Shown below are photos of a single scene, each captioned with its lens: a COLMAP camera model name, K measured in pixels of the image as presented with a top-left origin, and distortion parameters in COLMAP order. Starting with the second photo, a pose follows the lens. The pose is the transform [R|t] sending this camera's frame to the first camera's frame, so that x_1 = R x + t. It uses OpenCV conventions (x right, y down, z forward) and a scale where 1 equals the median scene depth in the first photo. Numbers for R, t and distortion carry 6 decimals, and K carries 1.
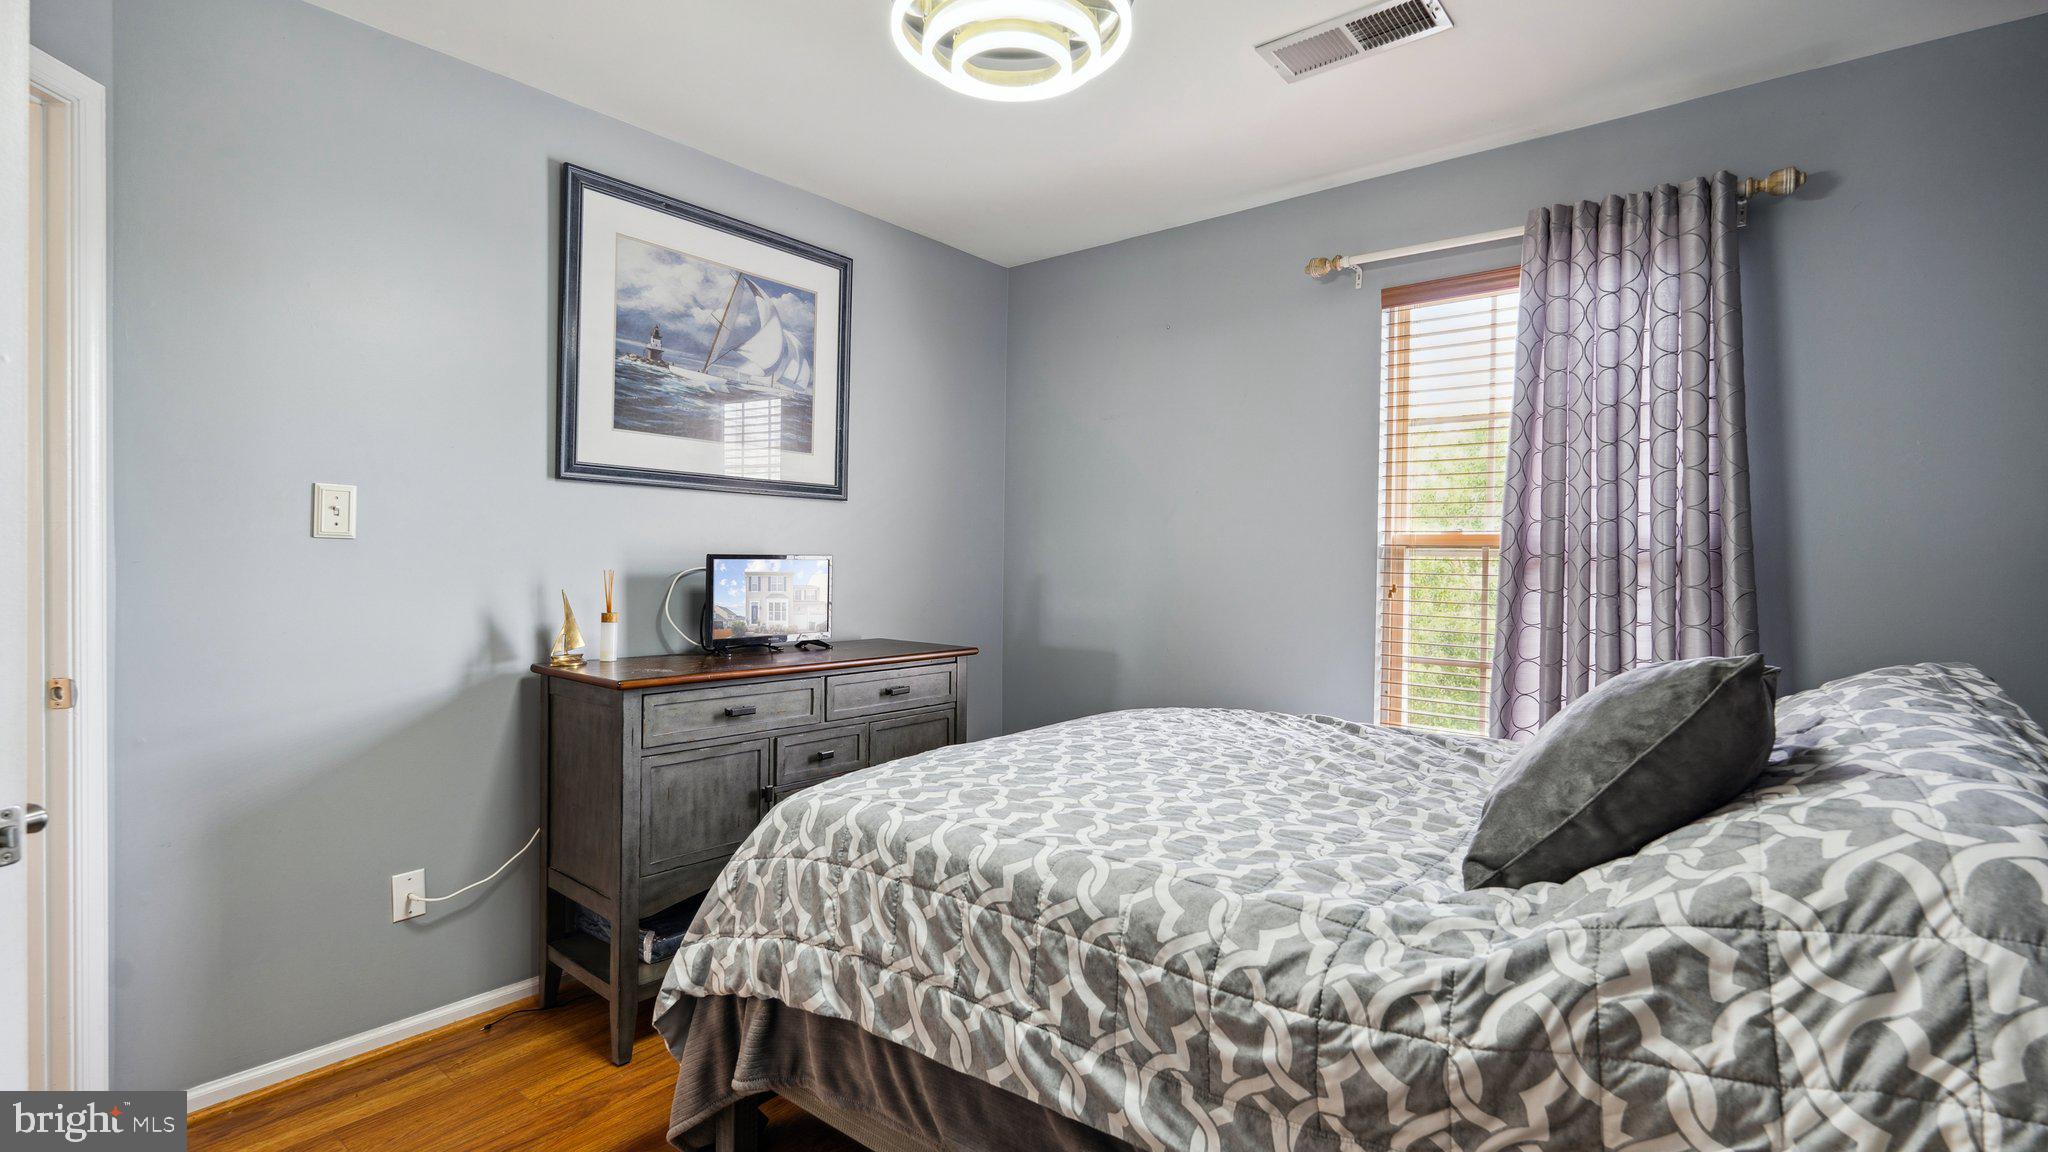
lens RADIAL K [[921.1, 0, 1036.1], [0, 921.1, 564.6], [0, 0, 1]] dist [0.000264, 0.000234]
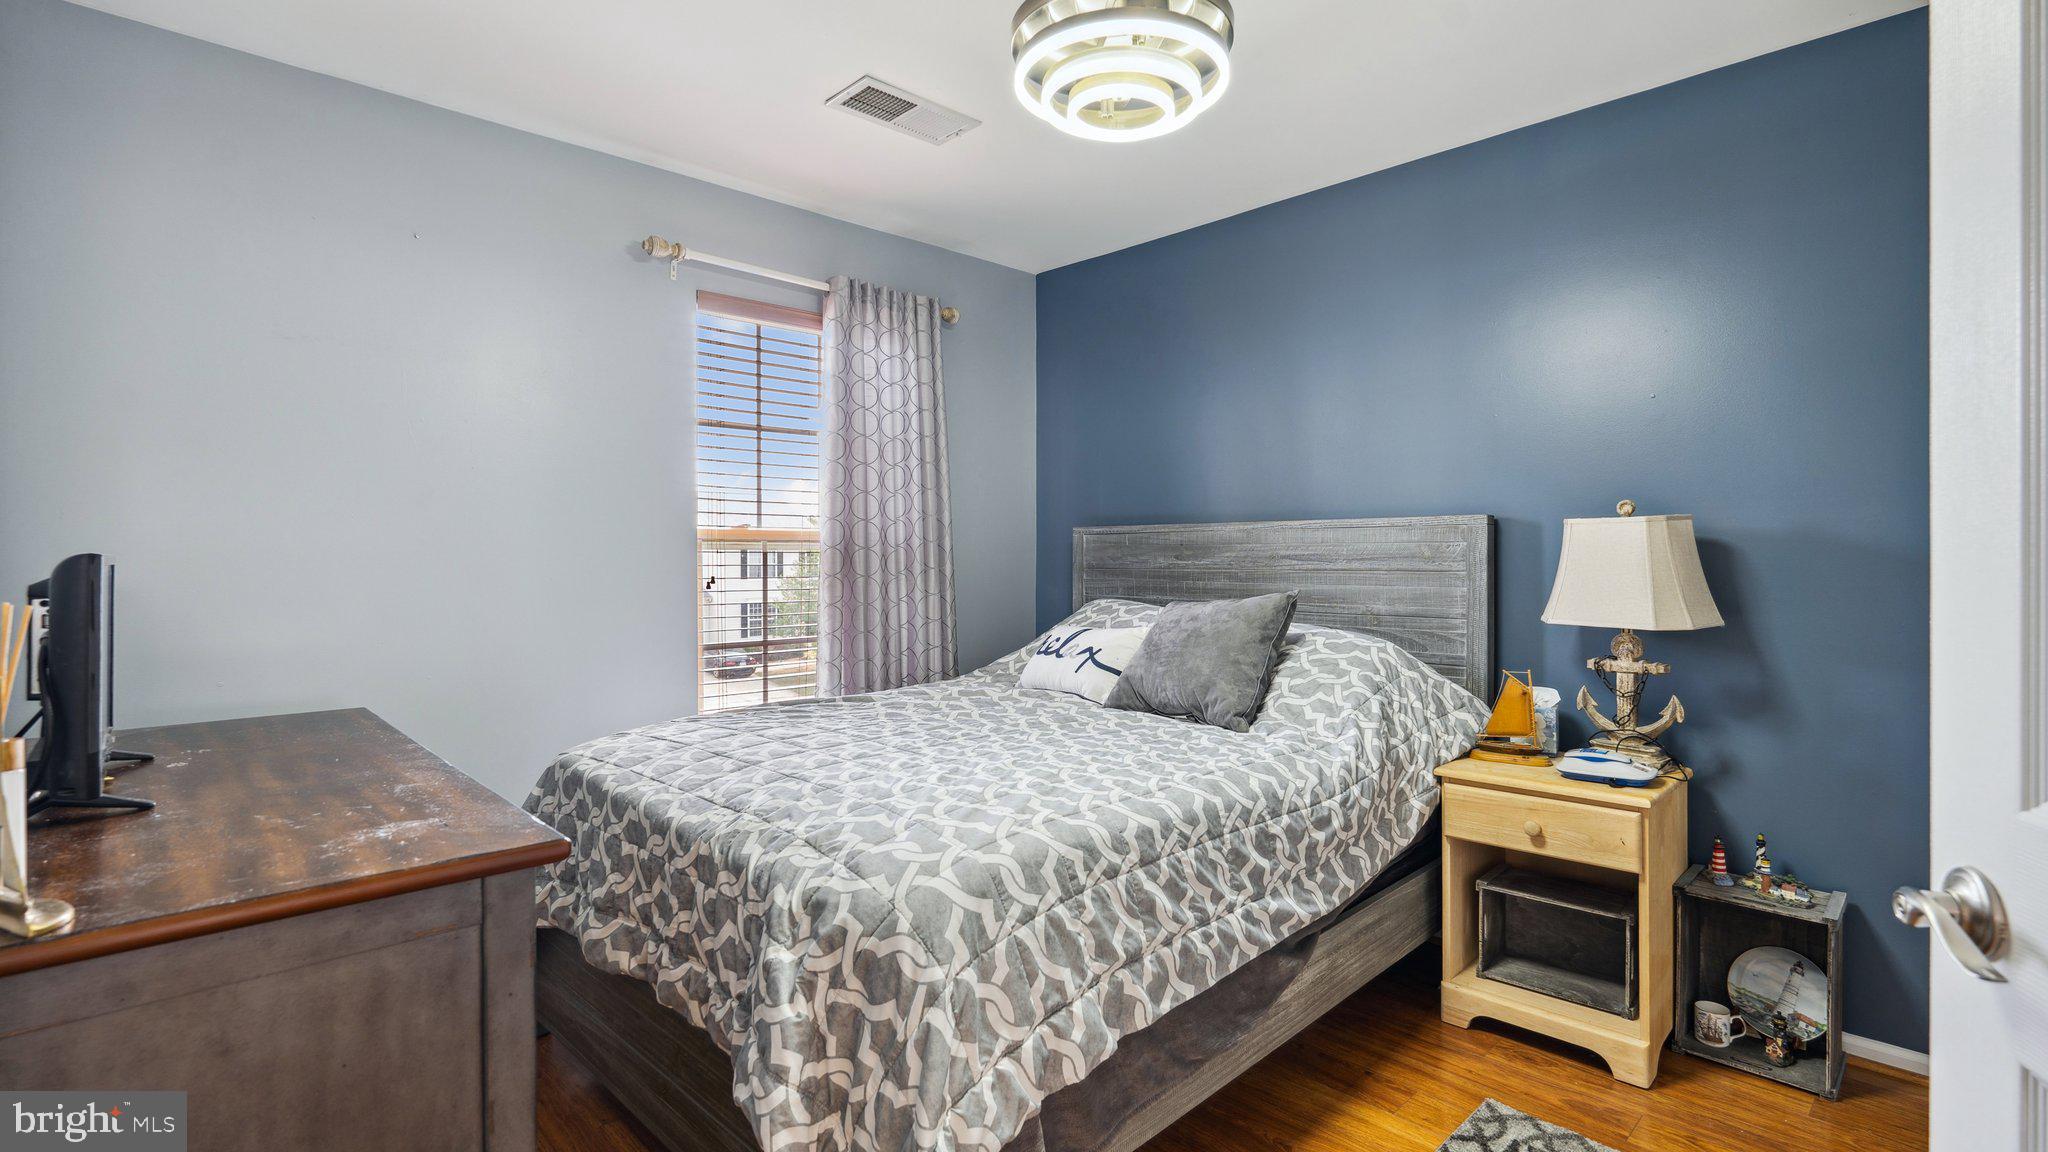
lens RADIAL K [[921.1, 0, 1035.7], [0, 921.1, 569.5], [0, 0, 1]] dist [0.000264, 0.000234]
pose [[0.136109, -0.026264, 0.990346, -1.232803], [0.014791, 0.999591, 0.024477, -0.014732], [-0.990583, 0.011316, 0.136442, 1.026698]]
